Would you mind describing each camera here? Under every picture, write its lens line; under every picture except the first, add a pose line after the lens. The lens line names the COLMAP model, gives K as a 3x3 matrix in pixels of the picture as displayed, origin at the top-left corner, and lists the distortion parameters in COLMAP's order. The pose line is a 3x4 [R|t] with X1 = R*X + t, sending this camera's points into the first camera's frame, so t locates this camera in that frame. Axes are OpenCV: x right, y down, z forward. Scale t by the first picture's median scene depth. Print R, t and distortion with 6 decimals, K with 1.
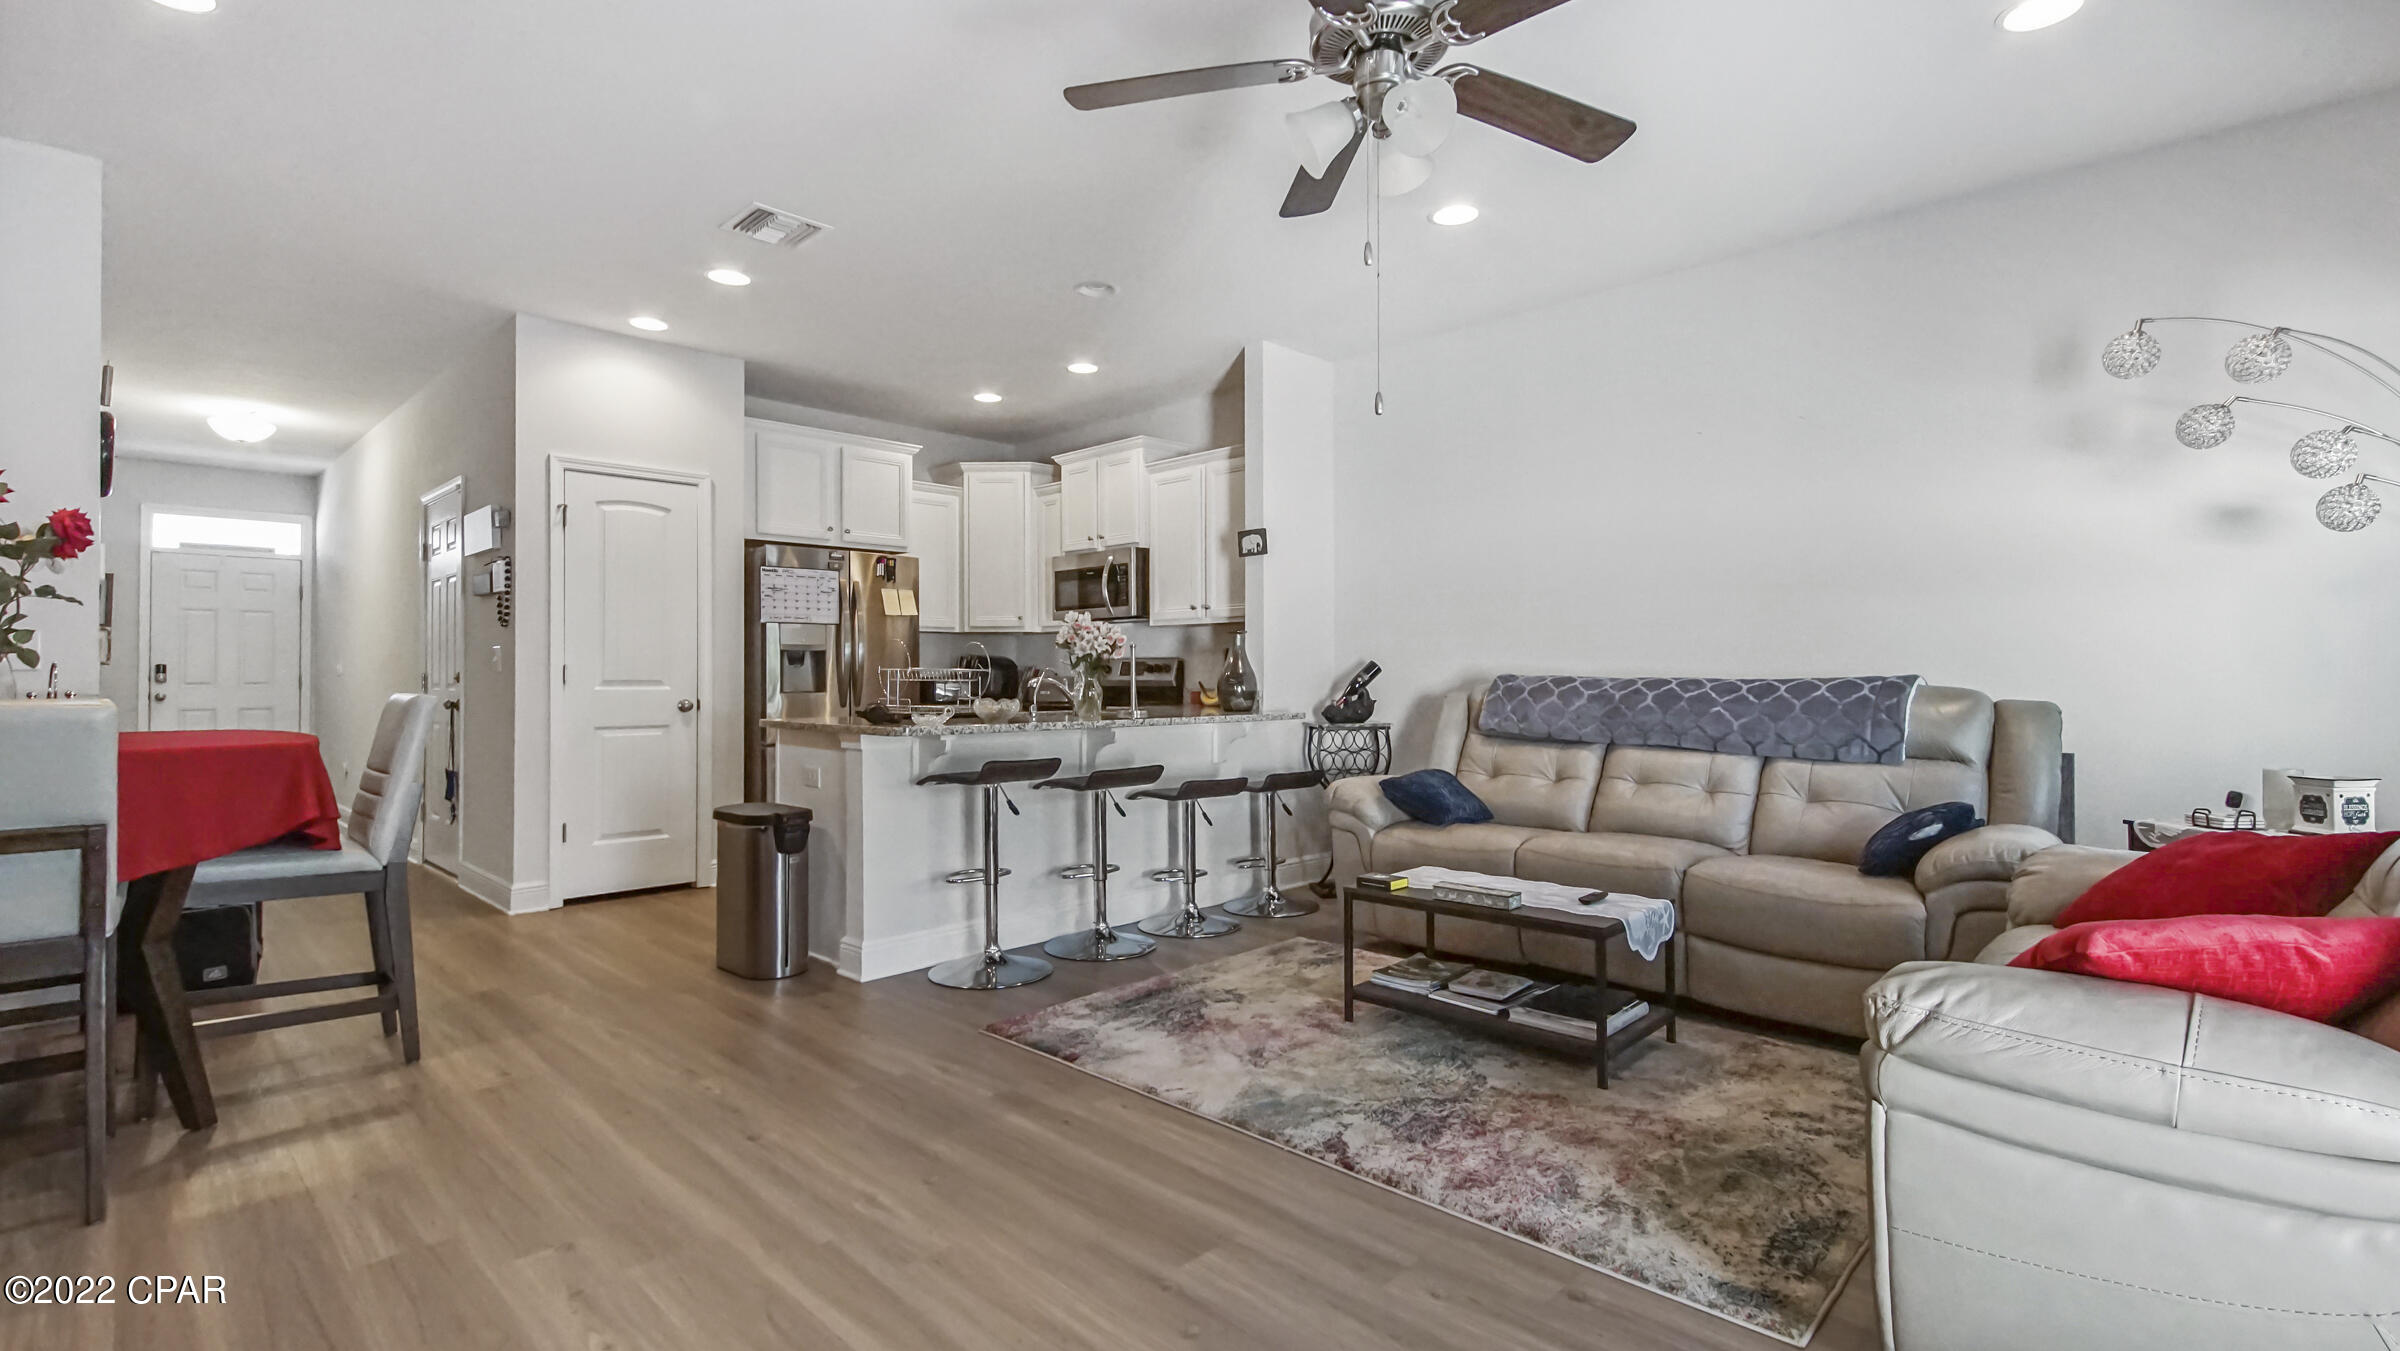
lens RADIAL K [[1084.8, 0, 1200.0], [0, 1084.8, 675.5], [0, 0, 1]] dist [0.000783, -0.010313]
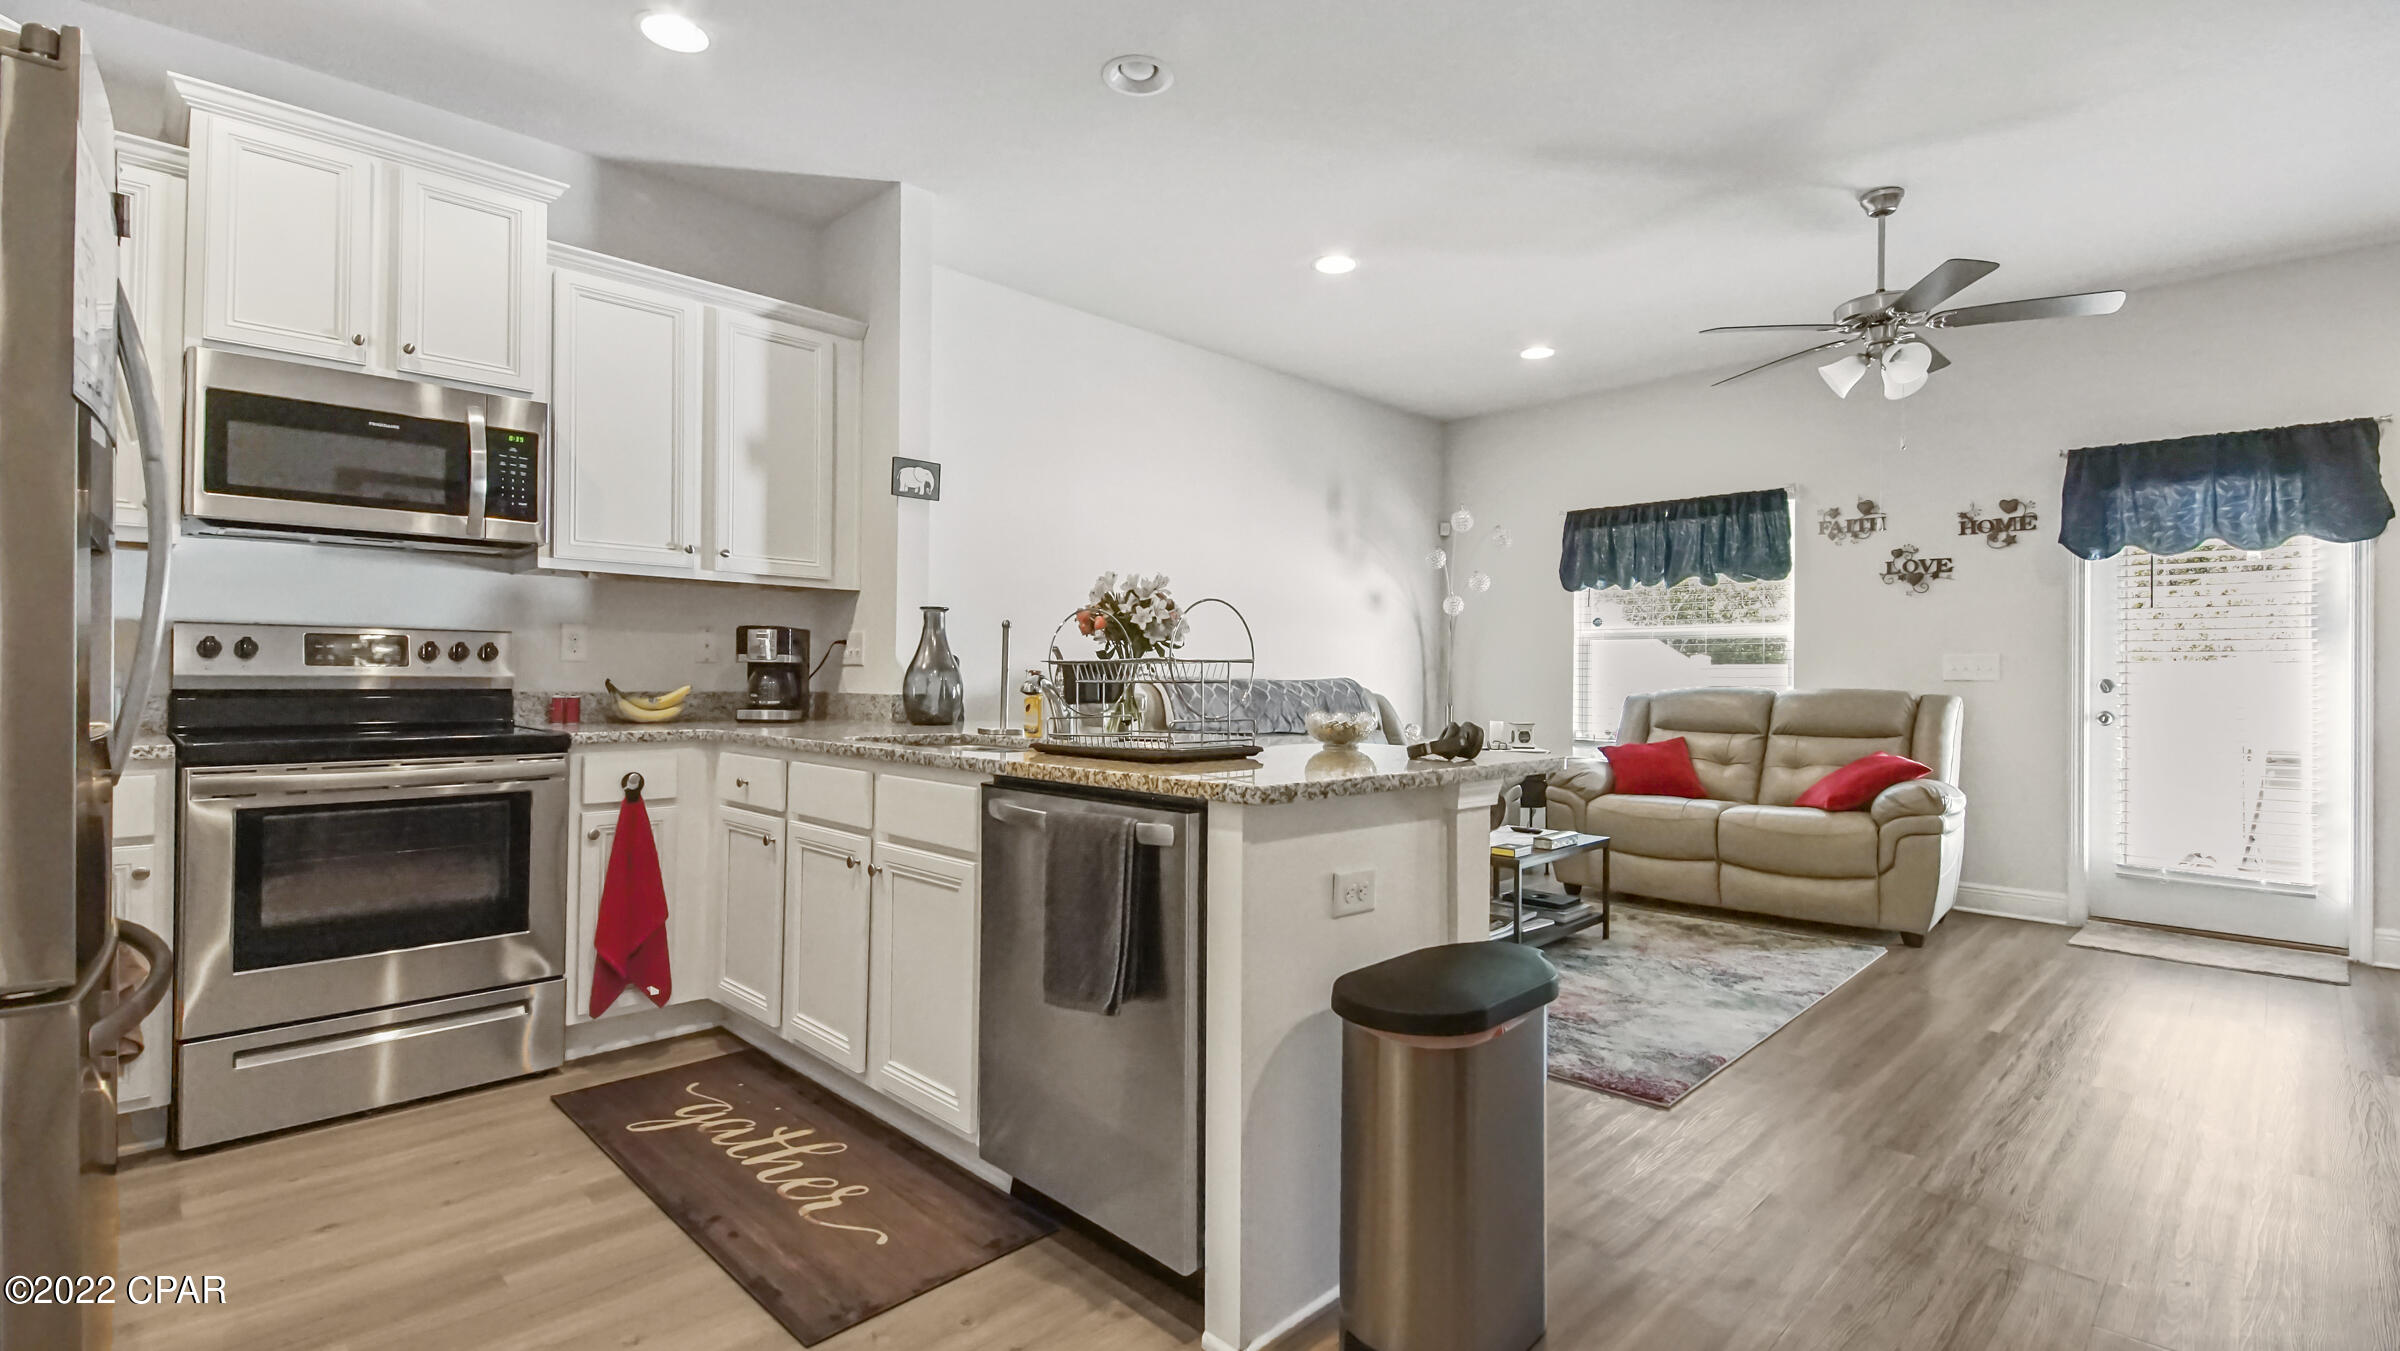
lens RADIAL K [[1068.9, 0, 1158.6], [0, 1068.9, 665.5], [0, 0, 1]] dist [0.003174, -0.009642]
pose [[0.024925, 0.006159, 0.999670, -0.591694], [-0.015477, 0.999864, -0.005774, -0.002561], [-0.999570, -0.015328, 0.025017, 0.784211]]
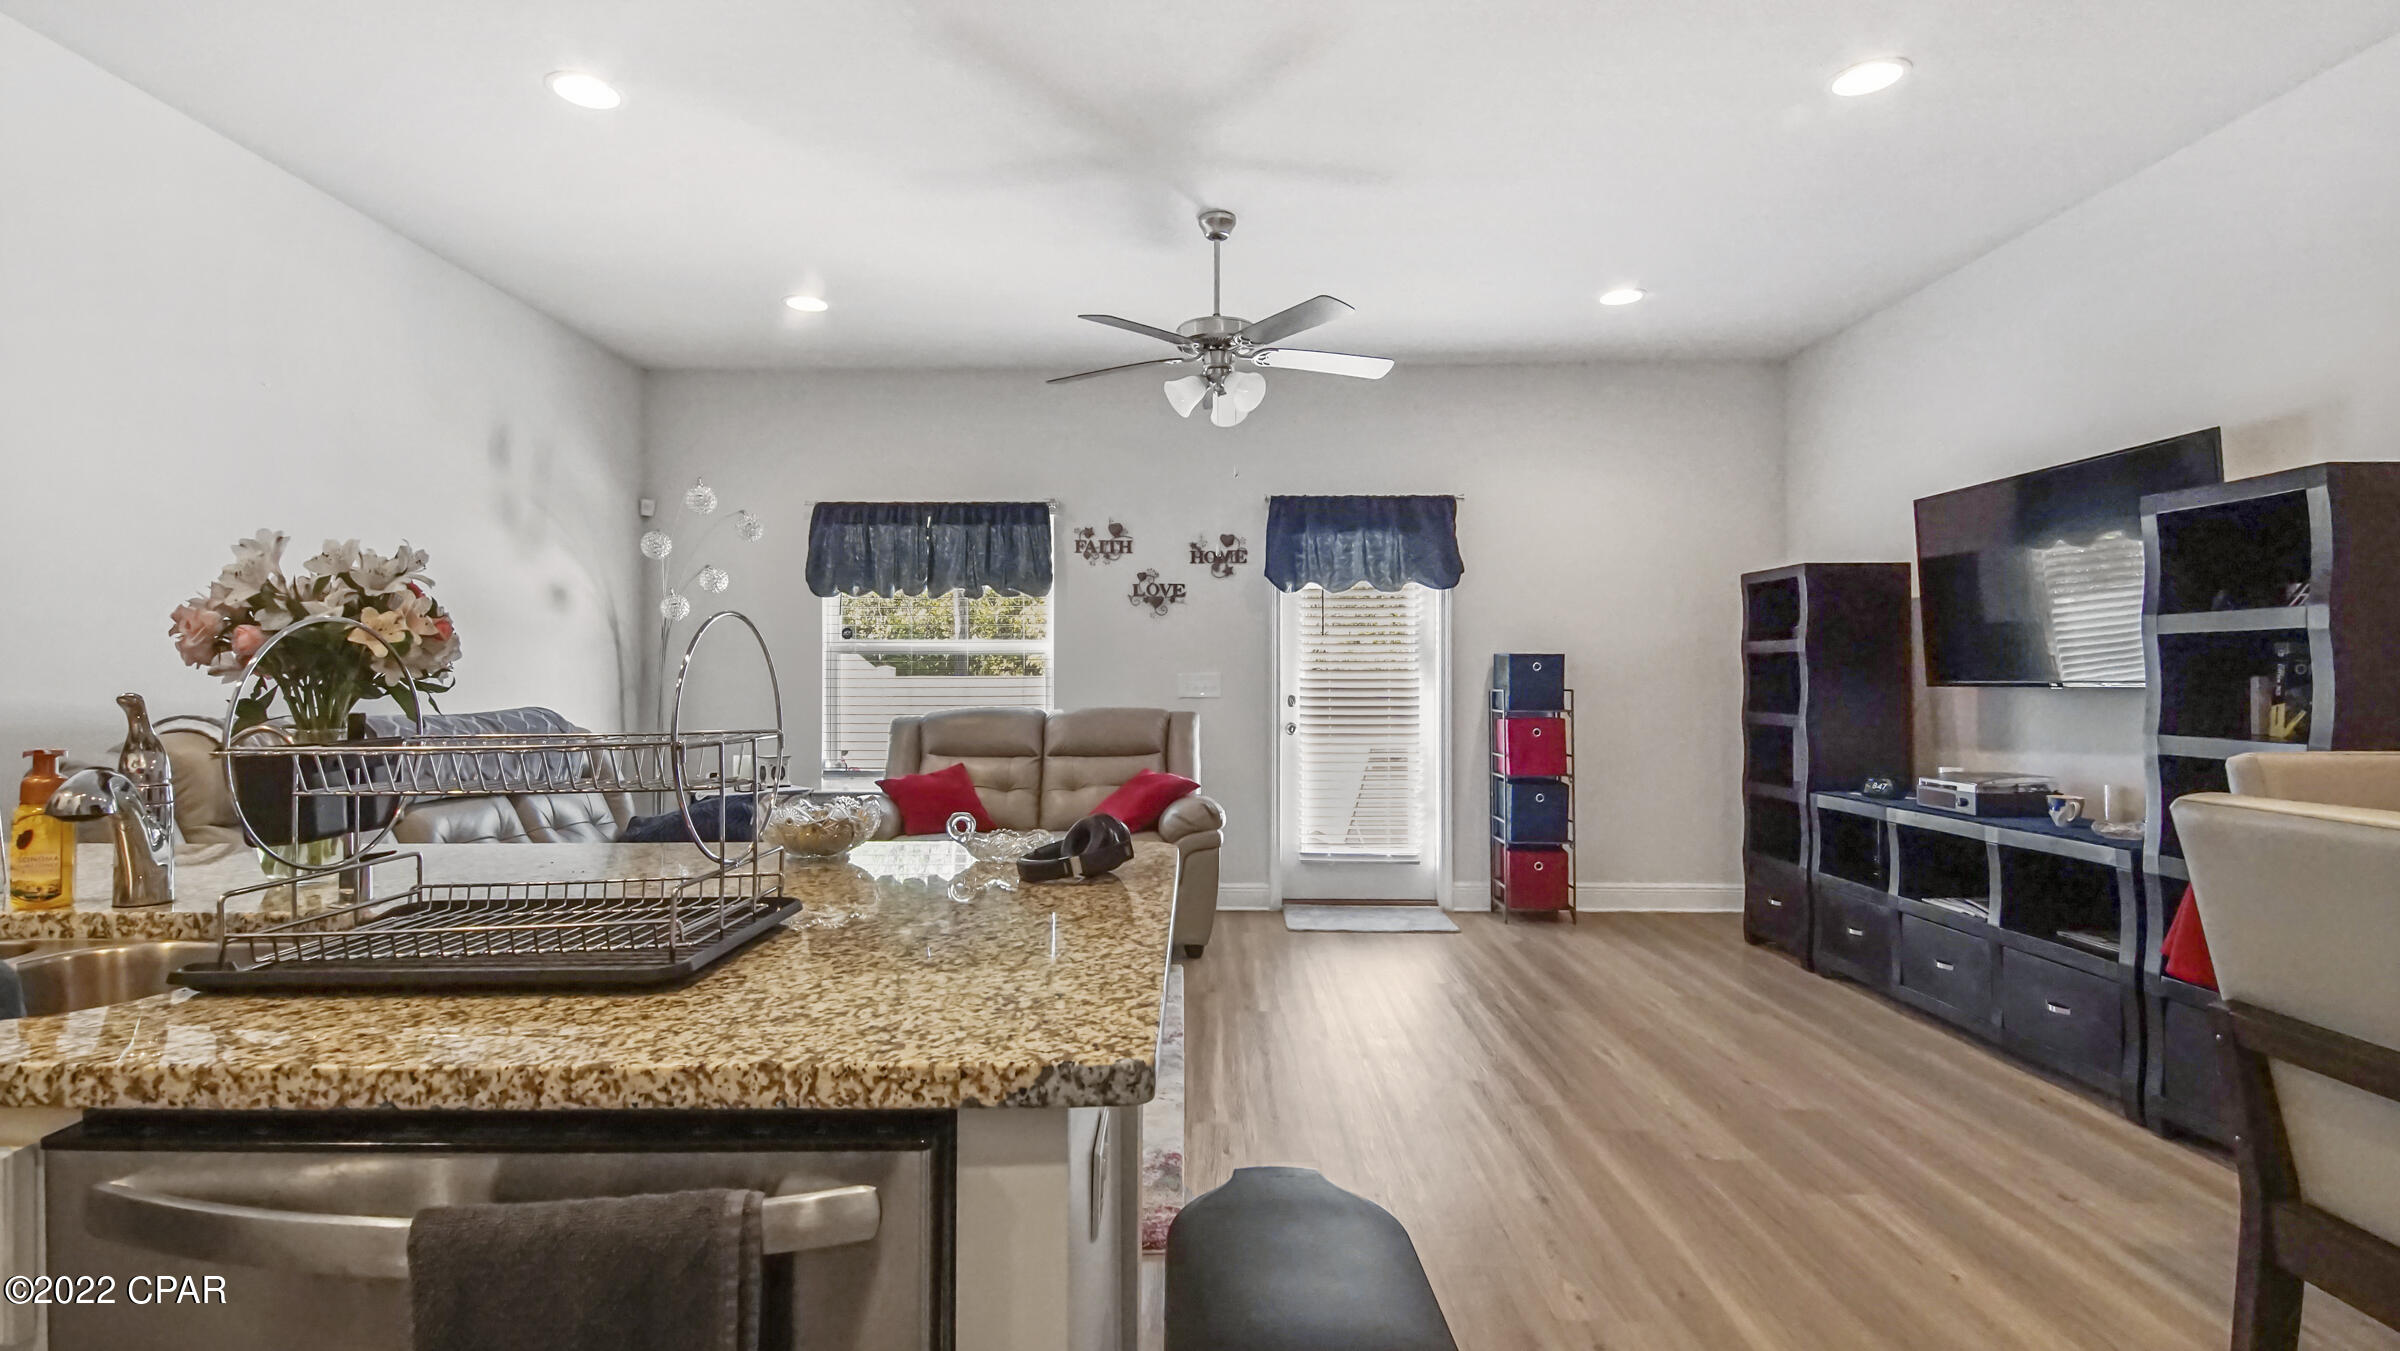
lens RADIAL K [[1122.0, 0, 1200.0], [0, 1122.0, 675.5], [0, 0, 1]] dist [0.014241, -0.012639]
pose [[-0.711863, 0.001614, 0.702317, -0.402608], [-0.006020, 0.999947, -0.008399, -0.017057], [-0.702293, -0.010207, -0.711815, 0.855226]]
